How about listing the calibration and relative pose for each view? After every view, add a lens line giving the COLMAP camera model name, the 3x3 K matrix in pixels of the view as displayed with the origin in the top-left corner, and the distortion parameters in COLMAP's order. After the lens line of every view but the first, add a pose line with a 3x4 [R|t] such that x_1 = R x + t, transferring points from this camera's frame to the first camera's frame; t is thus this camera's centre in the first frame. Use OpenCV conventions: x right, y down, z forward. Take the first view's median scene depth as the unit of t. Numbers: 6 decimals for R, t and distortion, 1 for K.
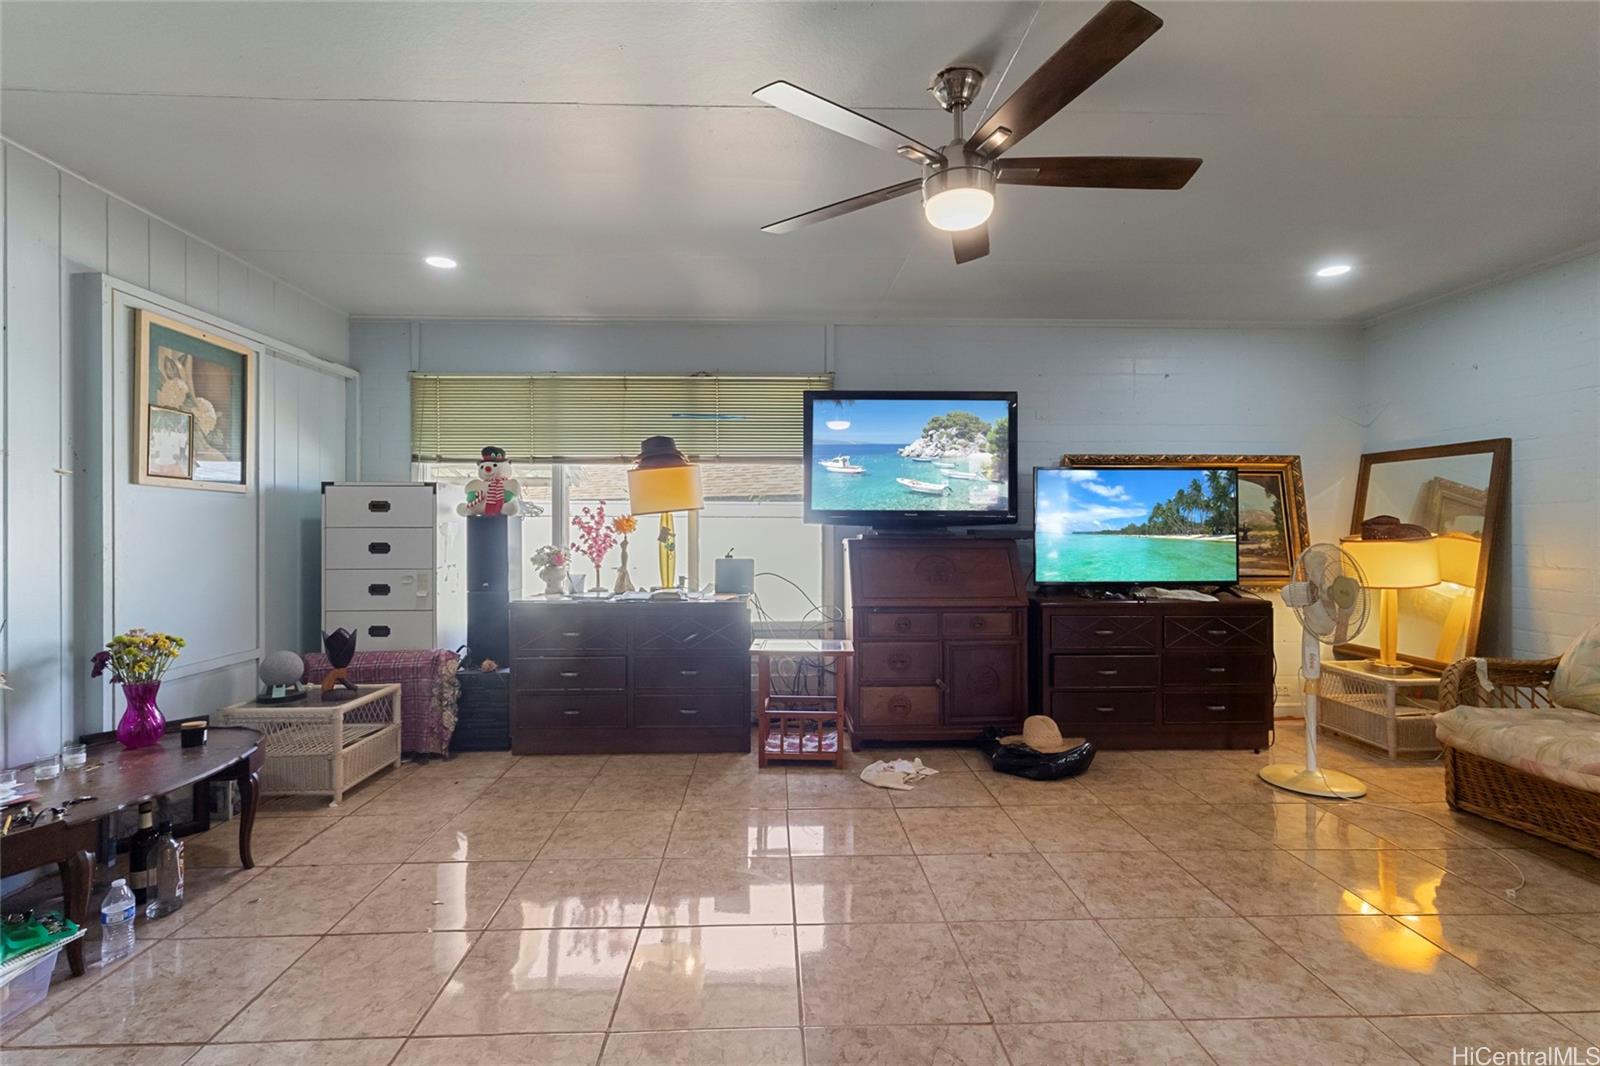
lens RADIAL K [[743.8, 0, 794.3], [0, 743.8, 528.9], [0, 0, 1]] dist [0.004135, 0.002377]
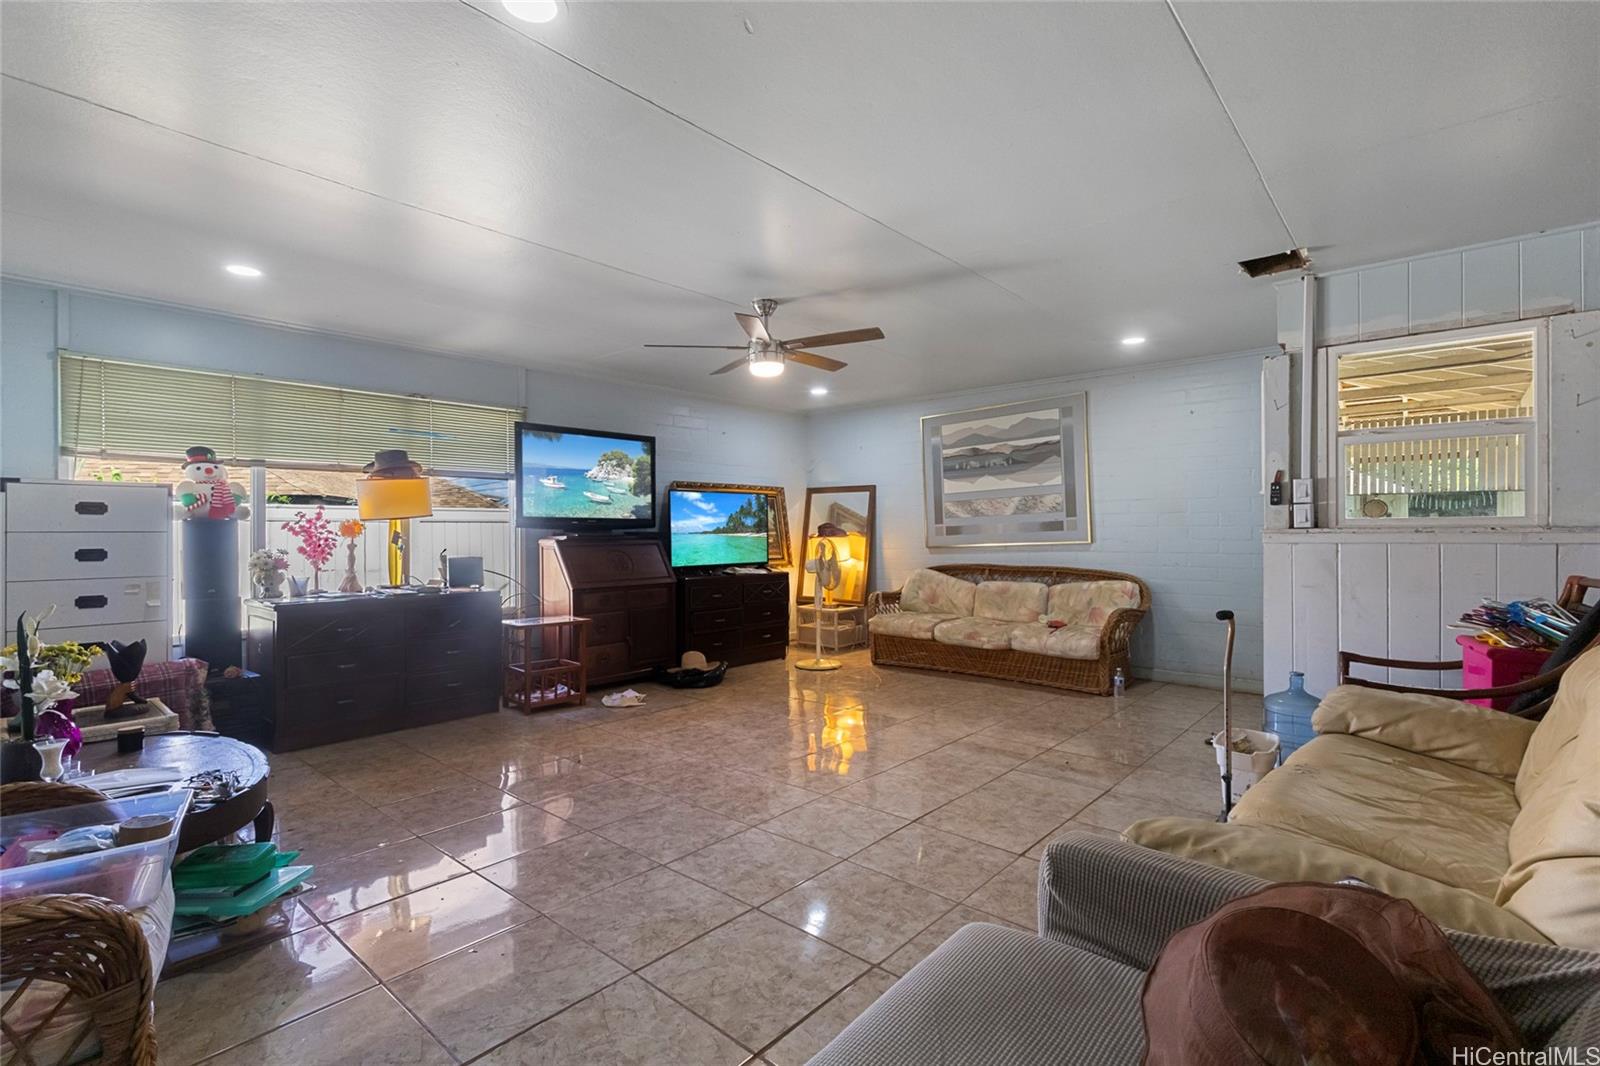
lens RADIAL K [[743.8, 0, 787.6], [0, 743.8, 529.6], [0, 0, 1]] dist [0.004135, 0.002377]
pose [[0.697290, -0.002522, 0.716784, -0.613991], [0.005078, 0.999986, -0.001422, 0.000391], [-0.716771, 0.004631, 0.697294, -0.218539]]
